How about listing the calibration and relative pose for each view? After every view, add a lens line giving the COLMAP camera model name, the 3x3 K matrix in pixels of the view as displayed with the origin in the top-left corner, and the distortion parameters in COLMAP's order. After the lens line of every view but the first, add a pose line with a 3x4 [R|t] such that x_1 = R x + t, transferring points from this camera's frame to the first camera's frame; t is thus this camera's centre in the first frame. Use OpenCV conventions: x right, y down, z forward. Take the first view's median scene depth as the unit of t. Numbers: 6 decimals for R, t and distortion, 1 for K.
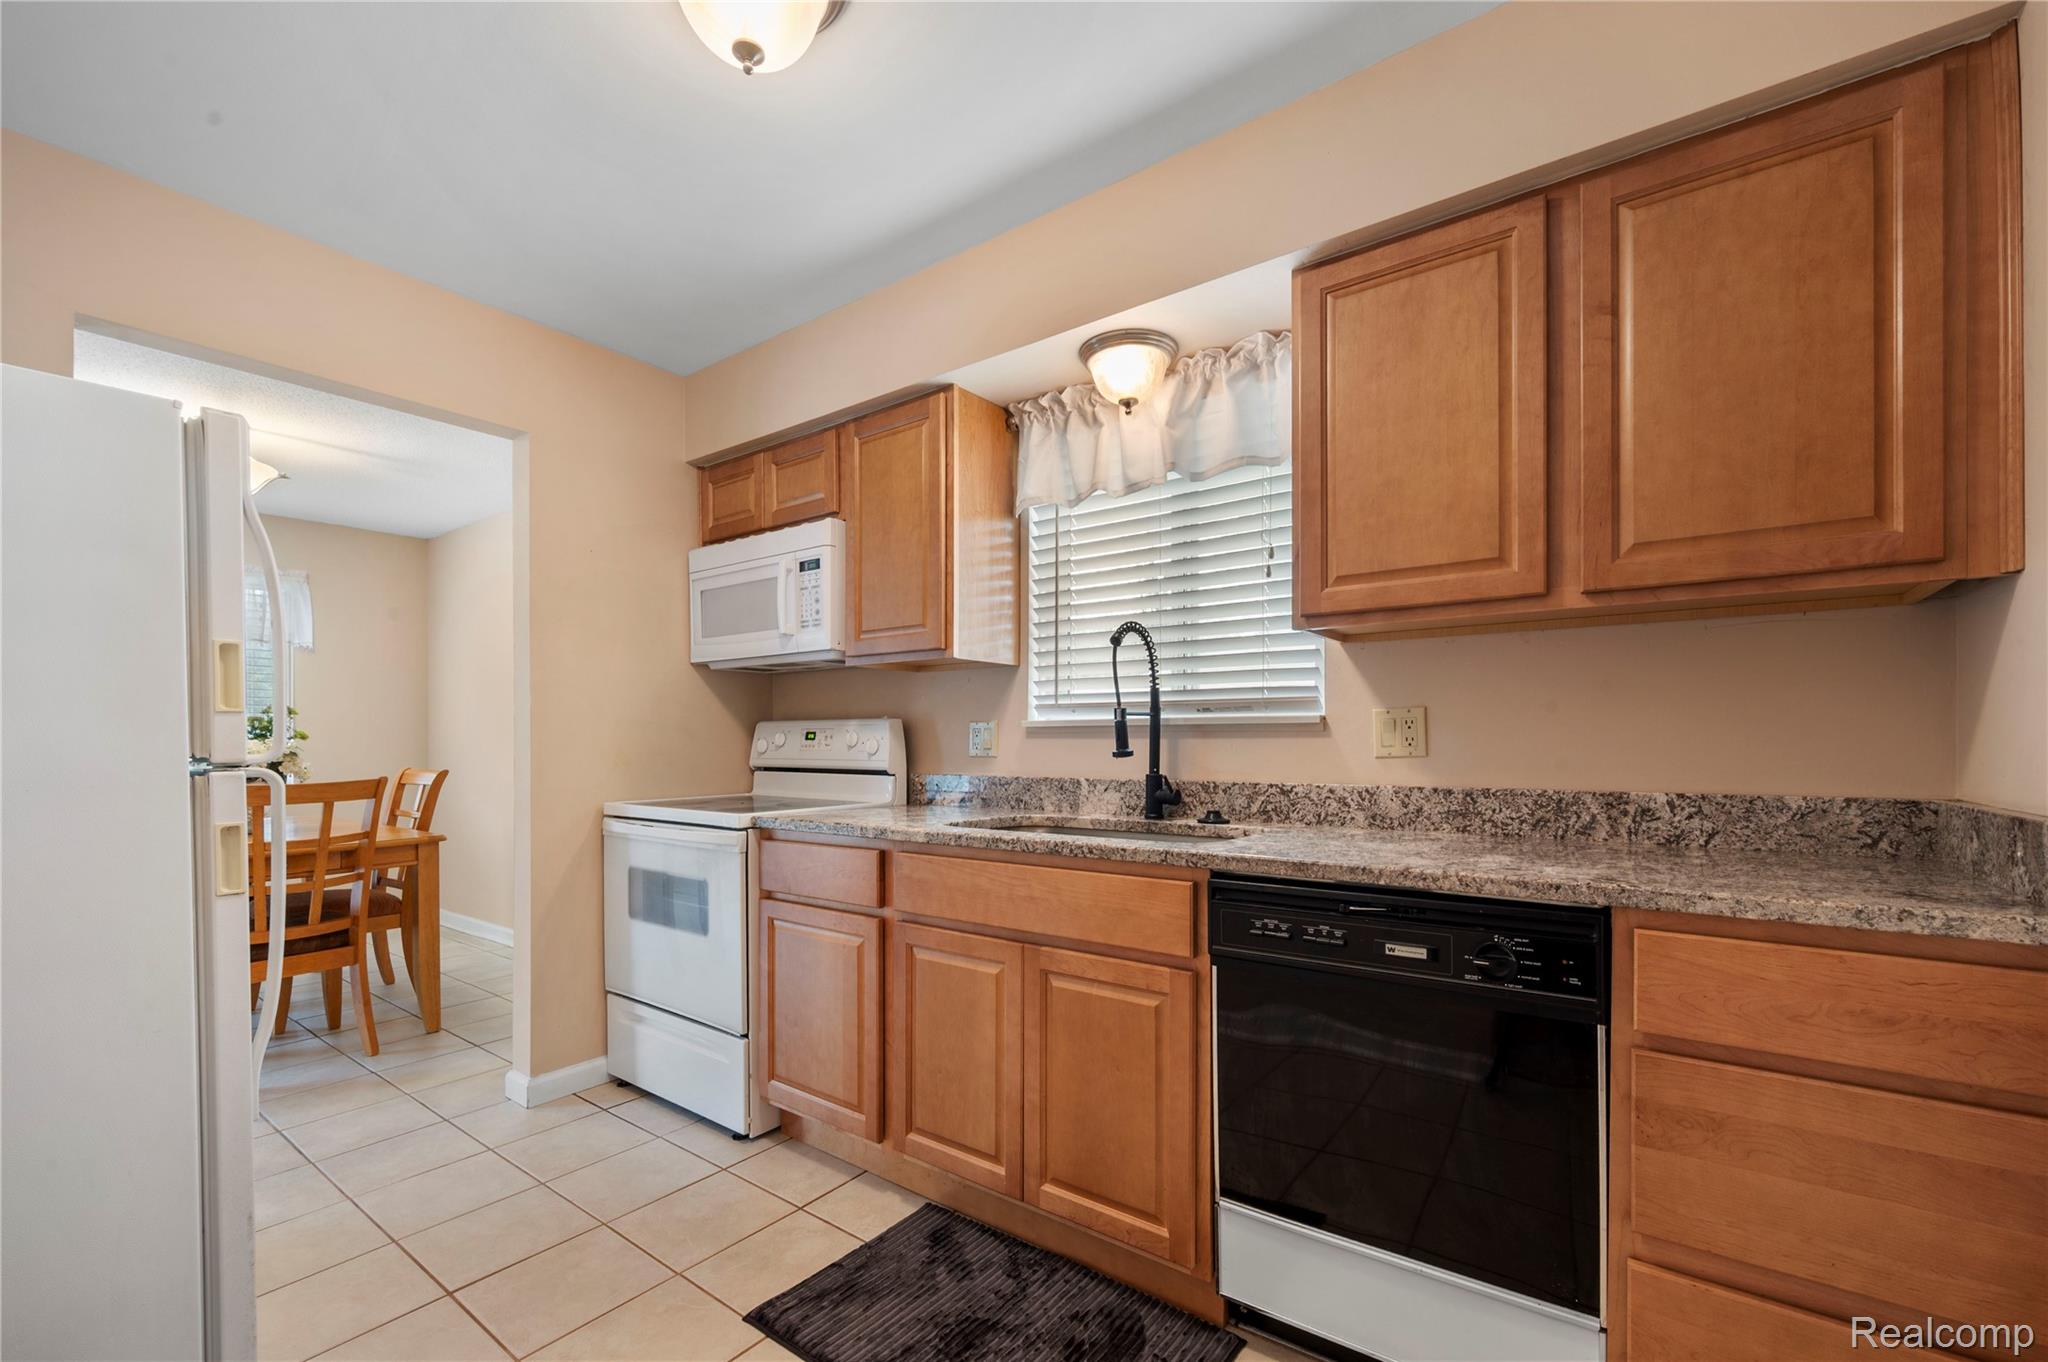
lens RADIAL K [[836.5, 0, 1022.2], [0, 836.5, 745.1], [0, 0, 1]] dist [0.000146, -0.000237]
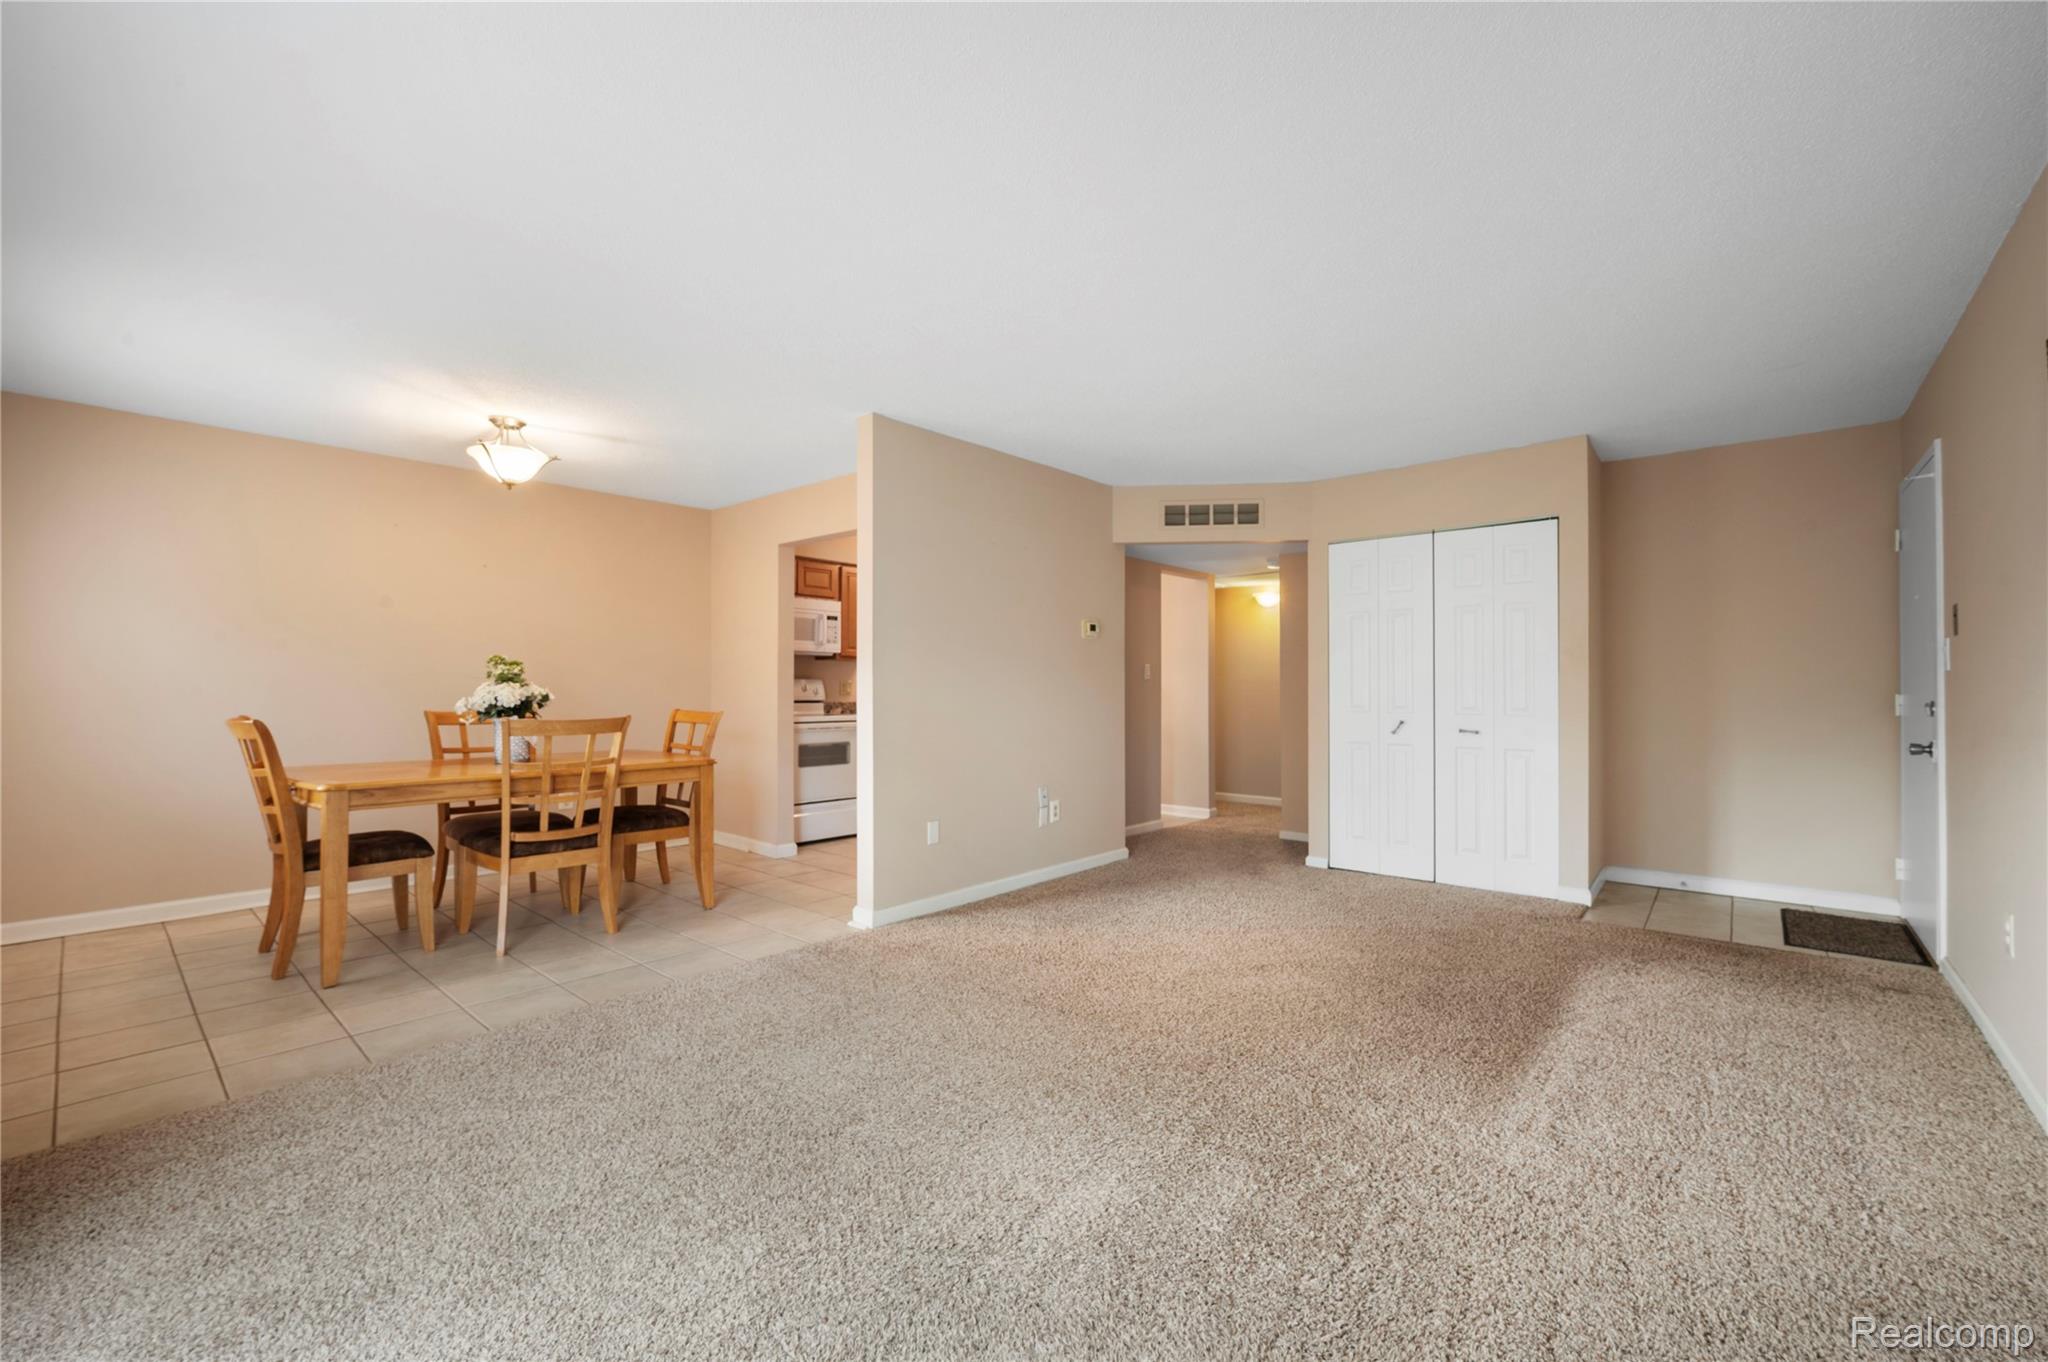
lens RADIAL K [[836.5, 0, 1027.4], [0, 836.5, 683.6], [0, 0, 1]] dist [0.000146, -0.000237]
pose [[0.059016, 0.006957, 0.998233, -2.767403], [-0.003814, 0.999970, -0.006744, -0.005597], [-0.998250, -0.003410, 0.059041, 0.278745]]
